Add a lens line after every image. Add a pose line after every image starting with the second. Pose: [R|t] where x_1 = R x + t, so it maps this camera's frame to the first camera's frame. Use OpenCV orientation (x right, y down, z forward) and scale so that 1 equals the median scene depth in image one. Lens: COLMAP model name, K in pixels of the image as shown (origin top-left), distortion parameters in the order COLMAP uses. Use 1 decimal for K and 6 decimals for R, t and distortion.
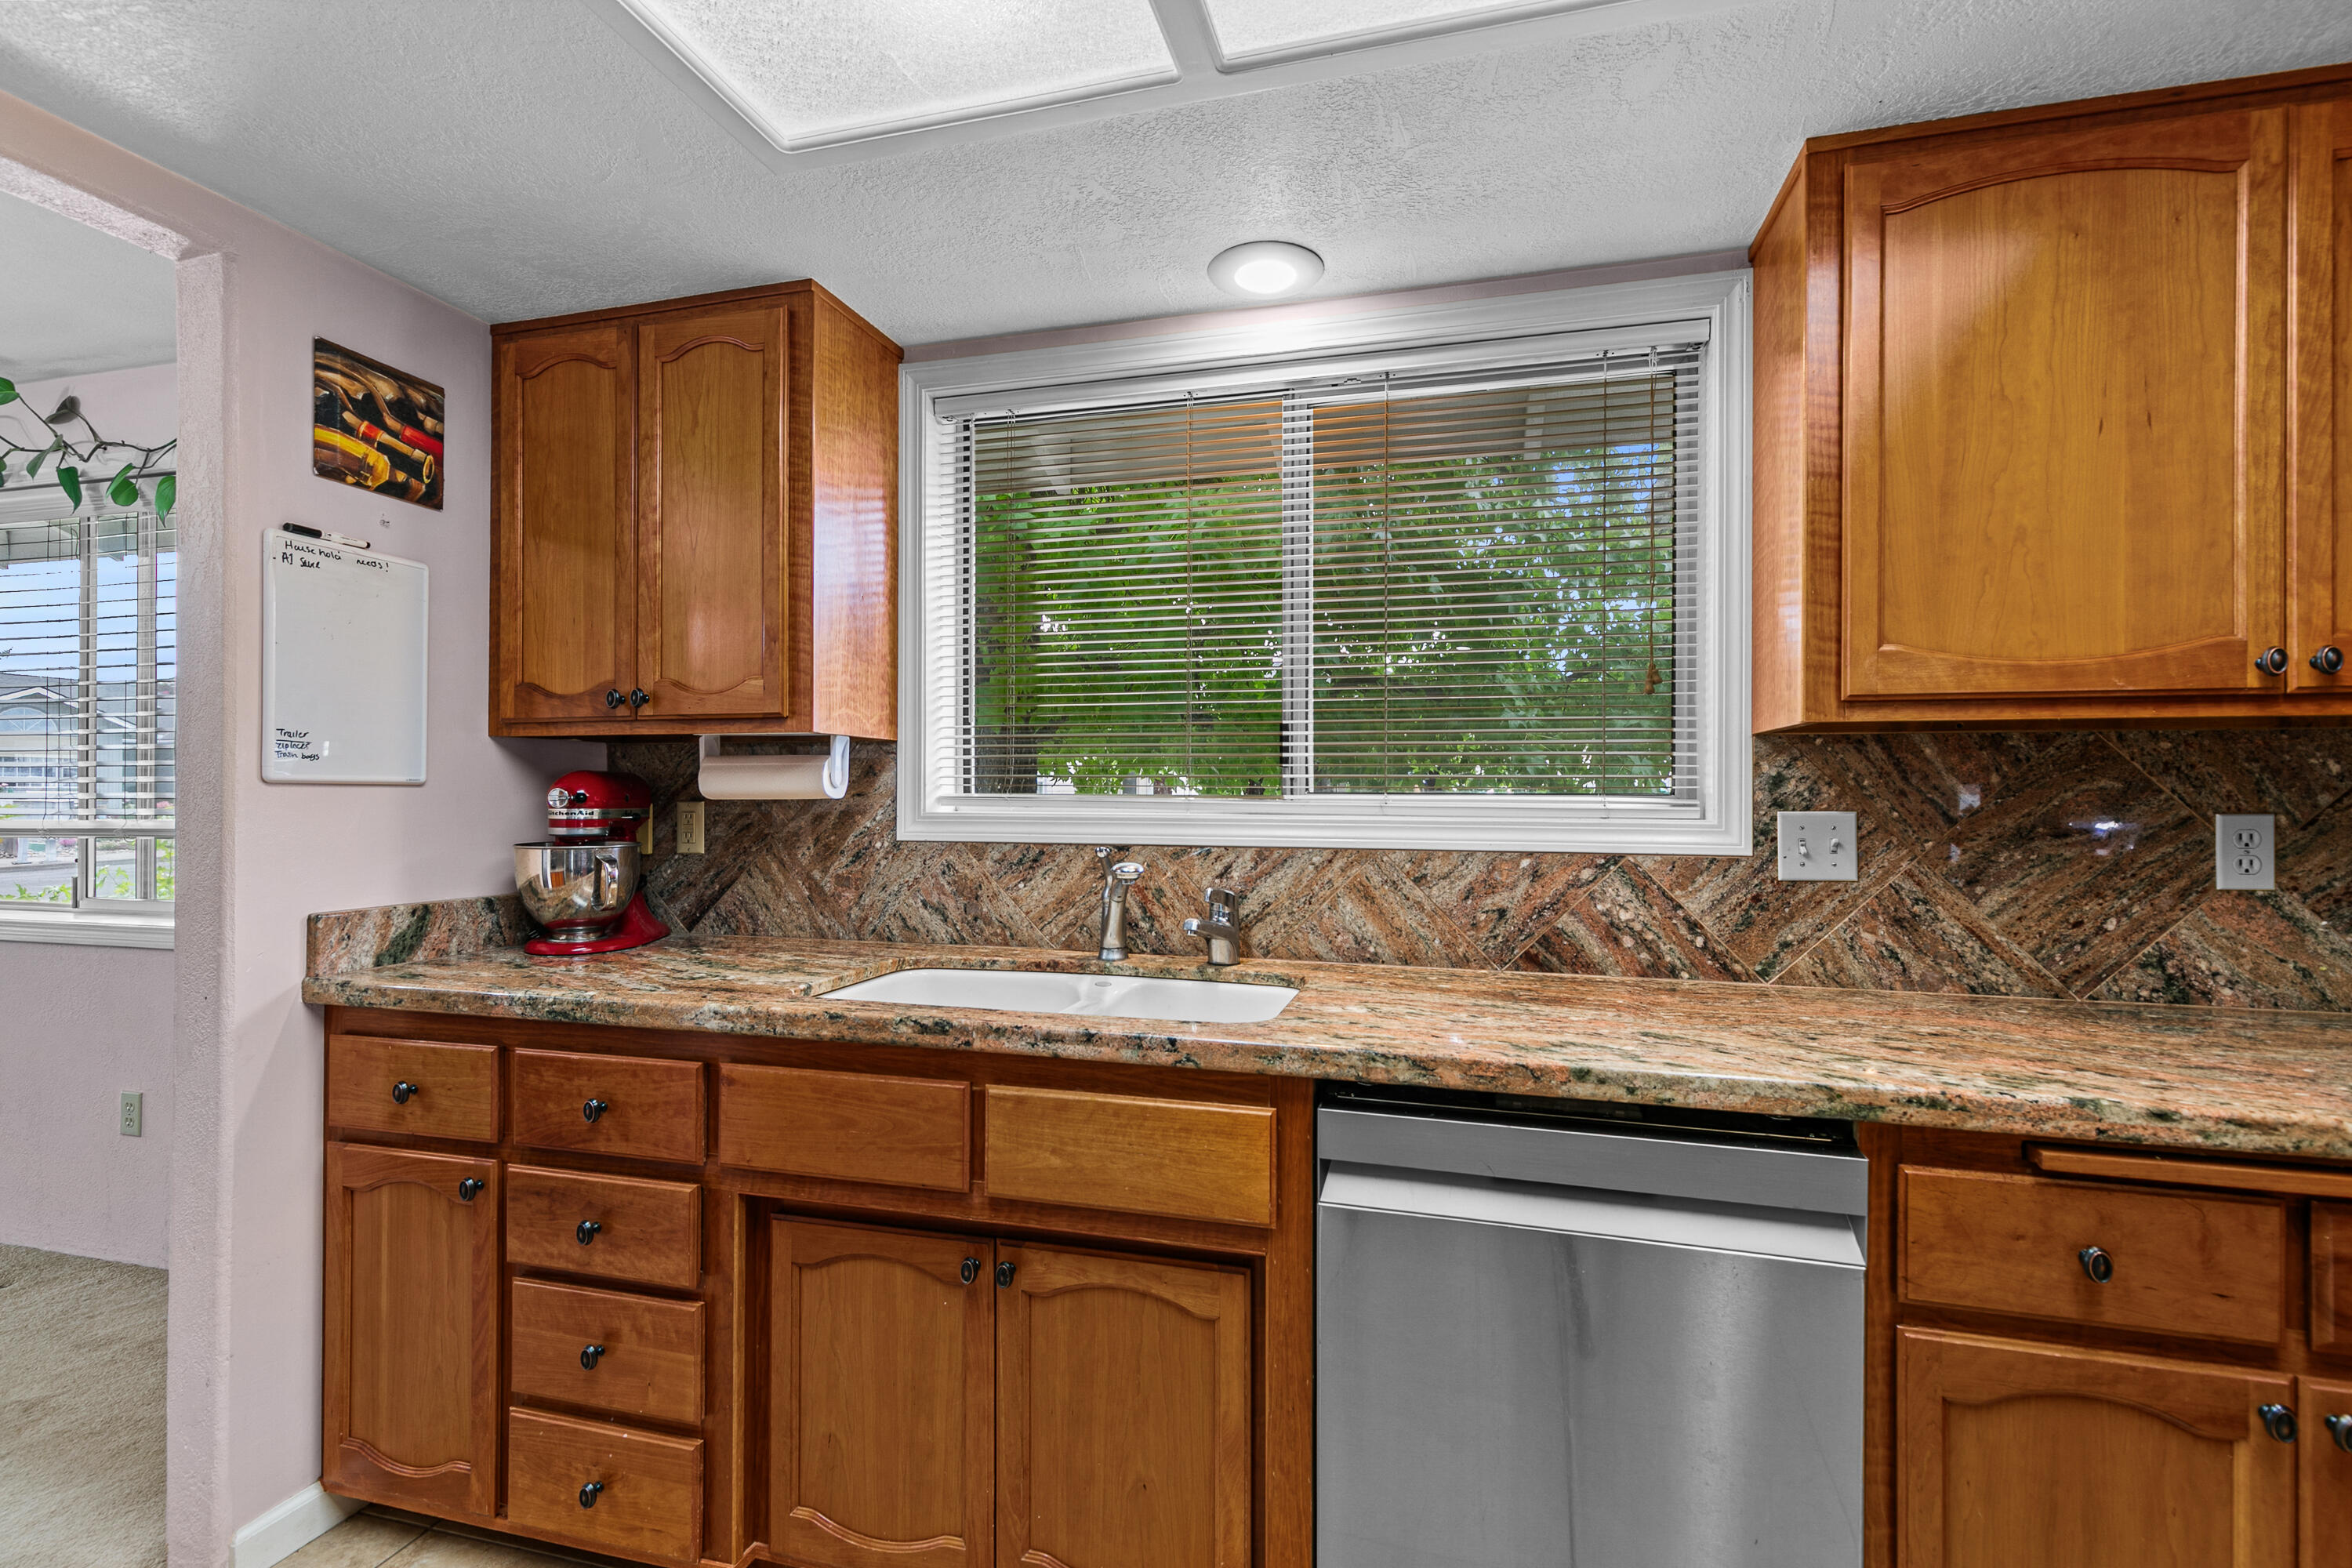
lens RADIAL K [[1072.4, 0, 1175.0], [0, 1072.4, 789.7], [0, 0, 1]] dist [0.008120, -0.000828]
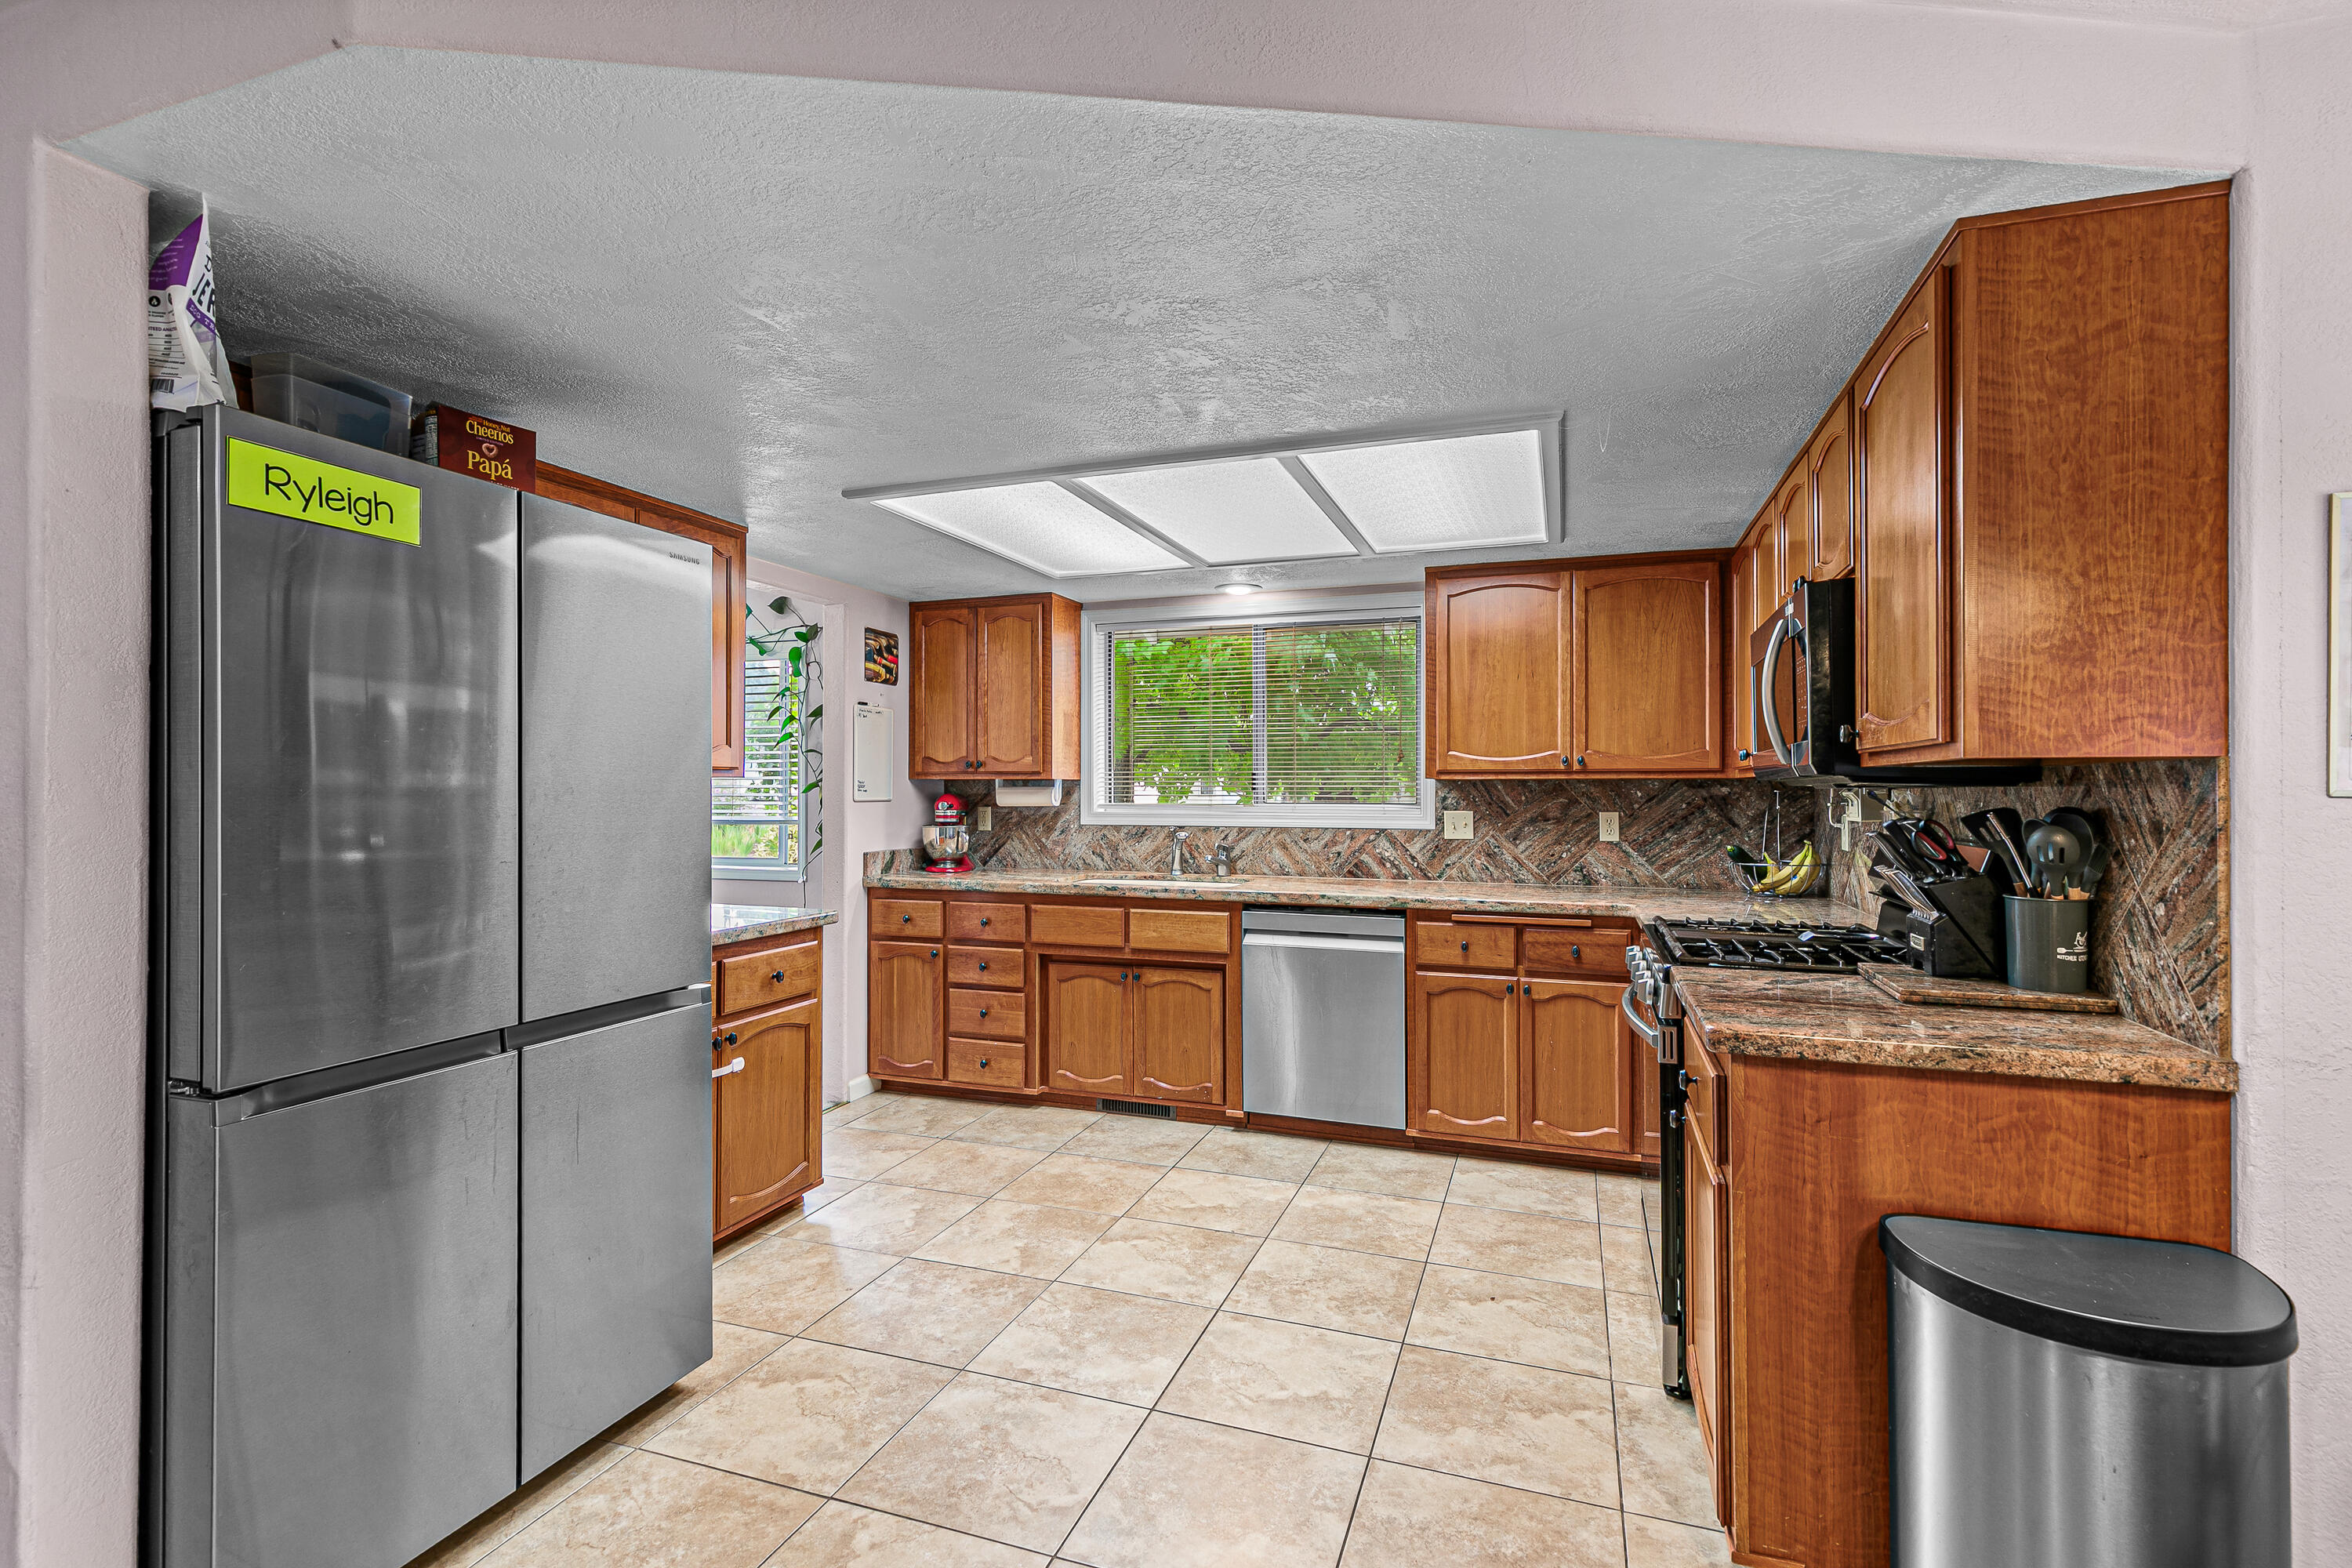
lens RADIAL K [[1072.4, 0, 1185.7], [0, 1072.4, 782.8], [0, 0, 1]] dist [0.008120, -0.000828]
pose [[0.997687, -0.003700, -0.067876, 0.157701], [0.003547, 0.999991, -0.002380, -0.047333], [0.067884, 0.002134, 0.997691, -1.743788]]
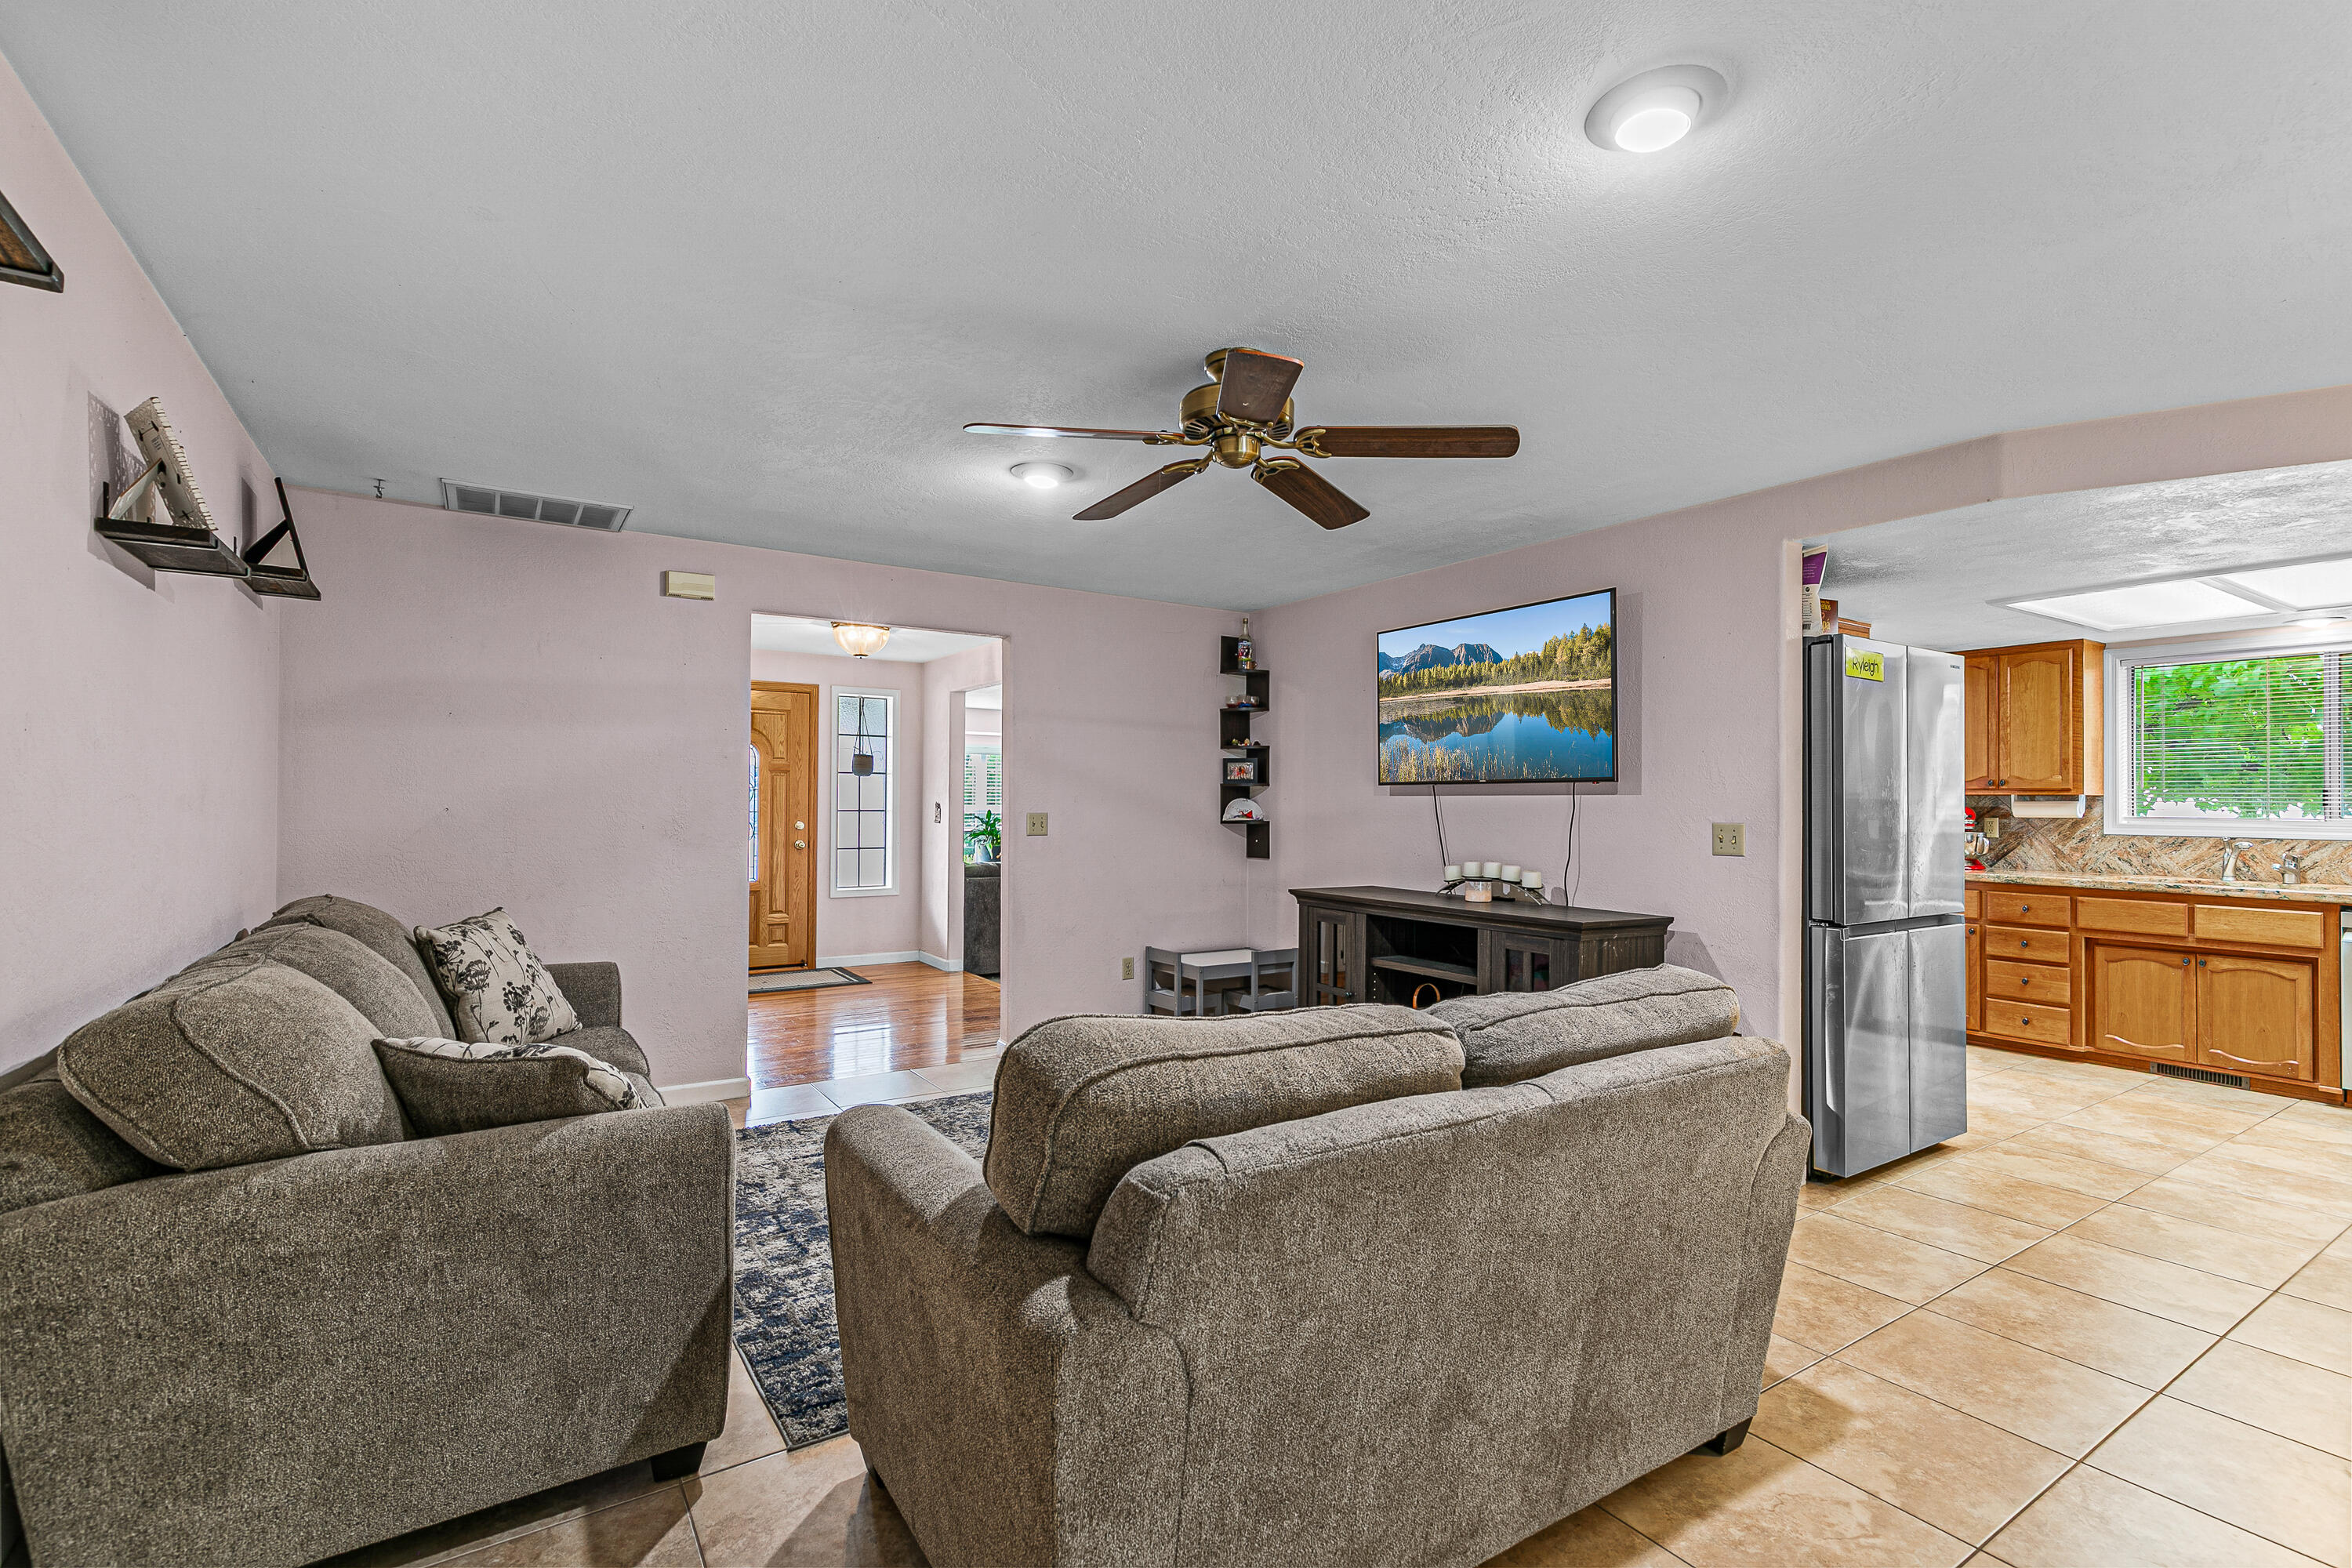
lens RADIAL K [[1072.4, 0, 1169.9], [0, 1072.4, 788.6], [0, 0, 1]] dist [0.008120, -0.000828]
pose [[0.753097, -0.003172, -0.657902, -0.353895], [-0.004786, 0.999936, -0.010299, -0.034317], [0.657892, 0.010905, 0.753033, -3.510856]]
